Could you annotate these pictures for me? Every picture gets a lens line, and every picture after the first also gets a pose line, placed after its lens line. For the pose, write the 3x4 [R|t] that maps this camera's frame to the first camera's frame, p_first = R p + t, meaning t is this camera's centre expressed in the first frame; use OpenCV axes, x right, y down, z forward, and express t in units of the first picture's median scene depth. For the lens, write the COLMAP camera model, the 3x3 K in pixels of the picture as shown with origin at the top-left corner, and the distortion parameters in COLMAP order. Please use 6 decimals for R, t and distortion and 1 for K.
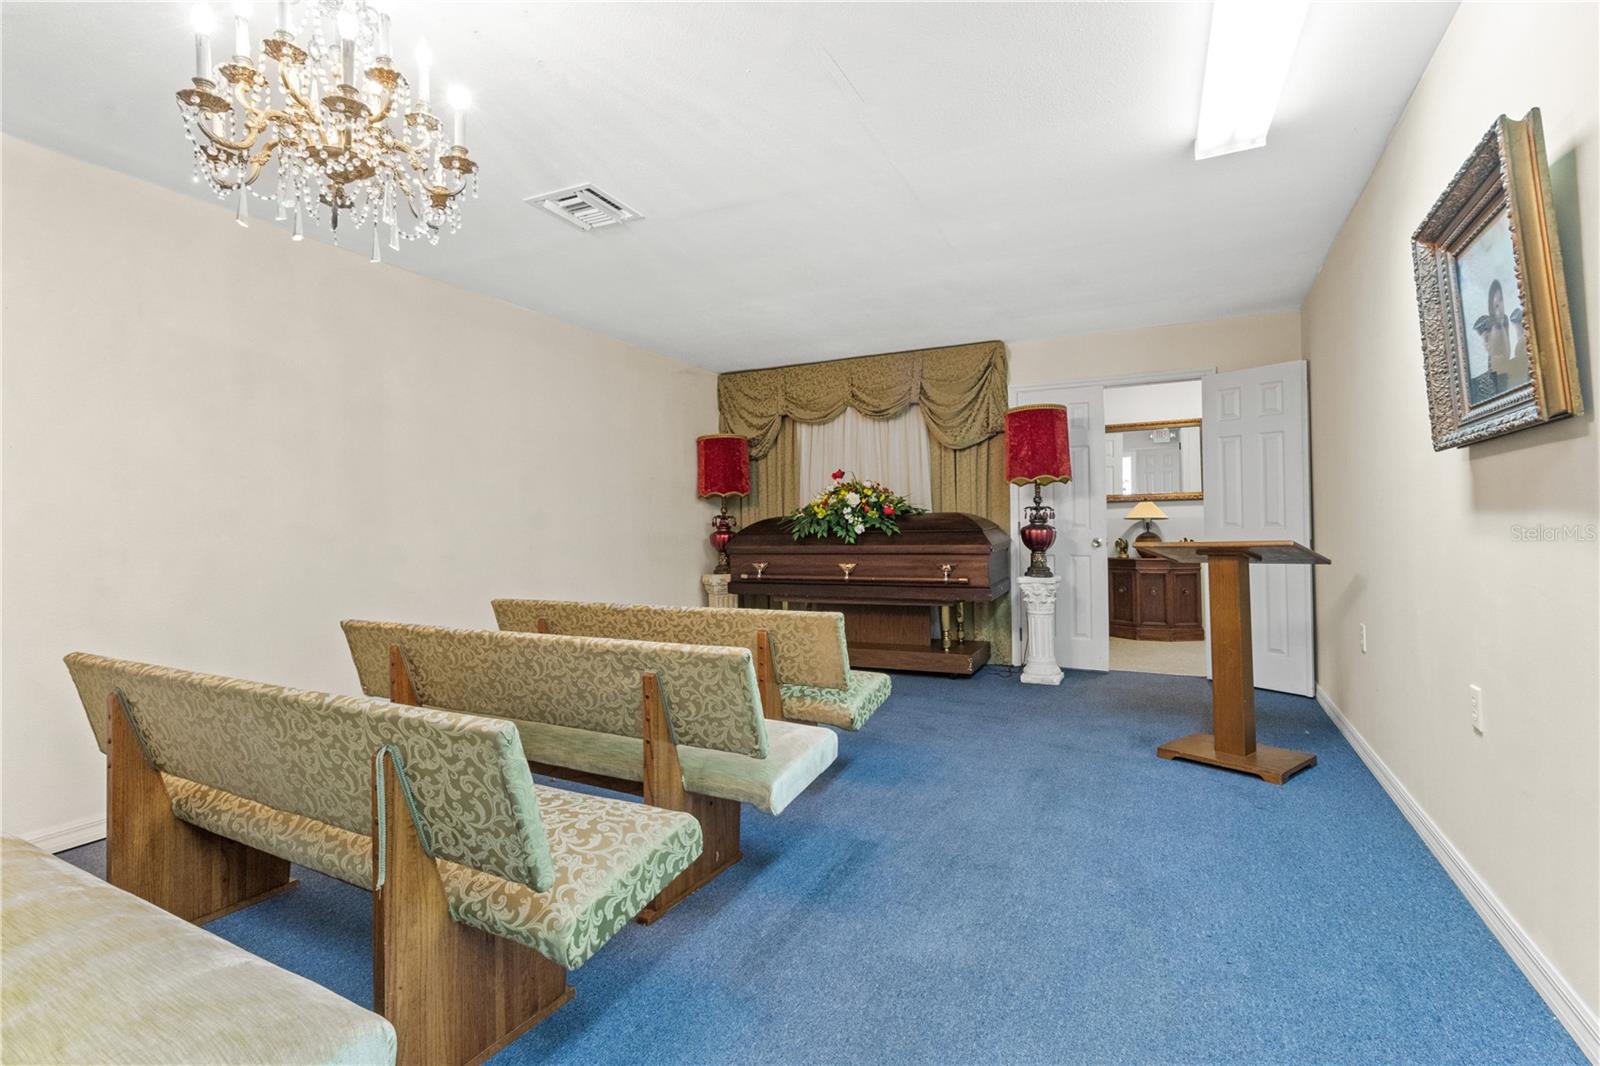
lens RADIAL K [[741.8, 0, 800.5], [0, 741.8, 532.2], [0, 0, 1]] dist [-0.003041, -0.000478]
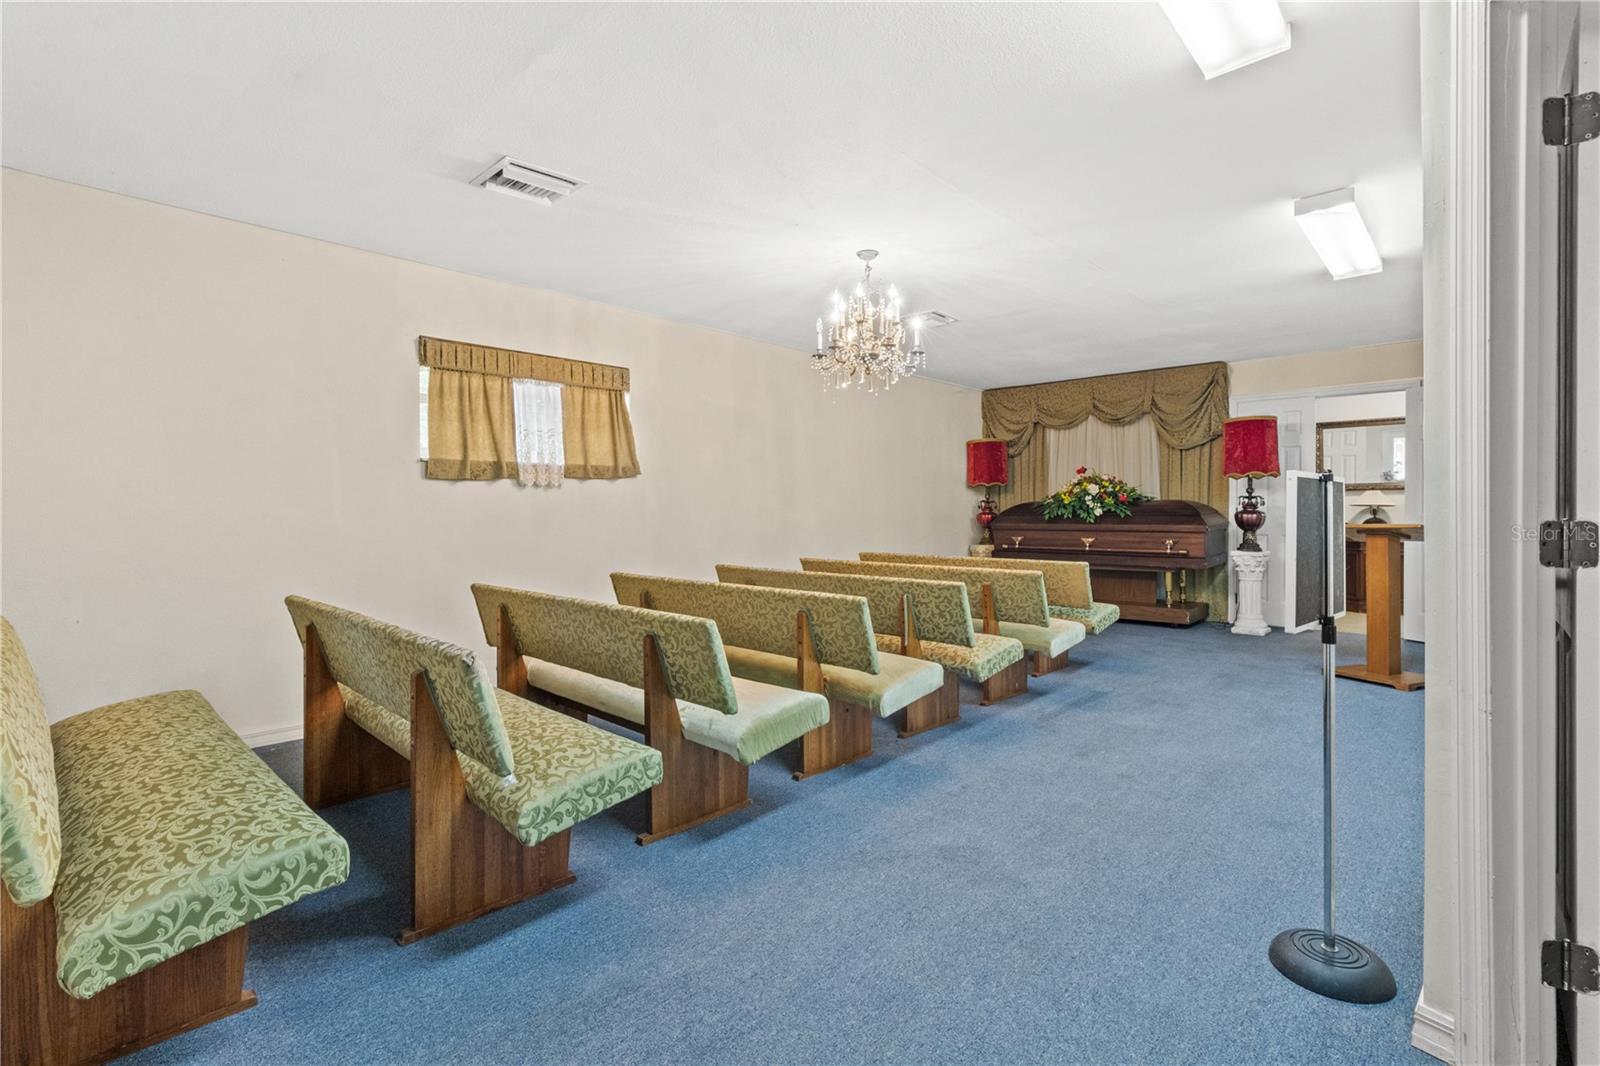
lens RADIAL K [[741.8, 0, 797.9], [0, 741.8, 521.7], [0, 0, 1]] dist [-0.003041, -0.000478]
pose [[0.954799, 0.015072, -0.296871, -0.037967], [-0.011342, 0.999834, 0.014282, 0.000059], [0.297037, -0.010269, 0.954811, -0.407931]]
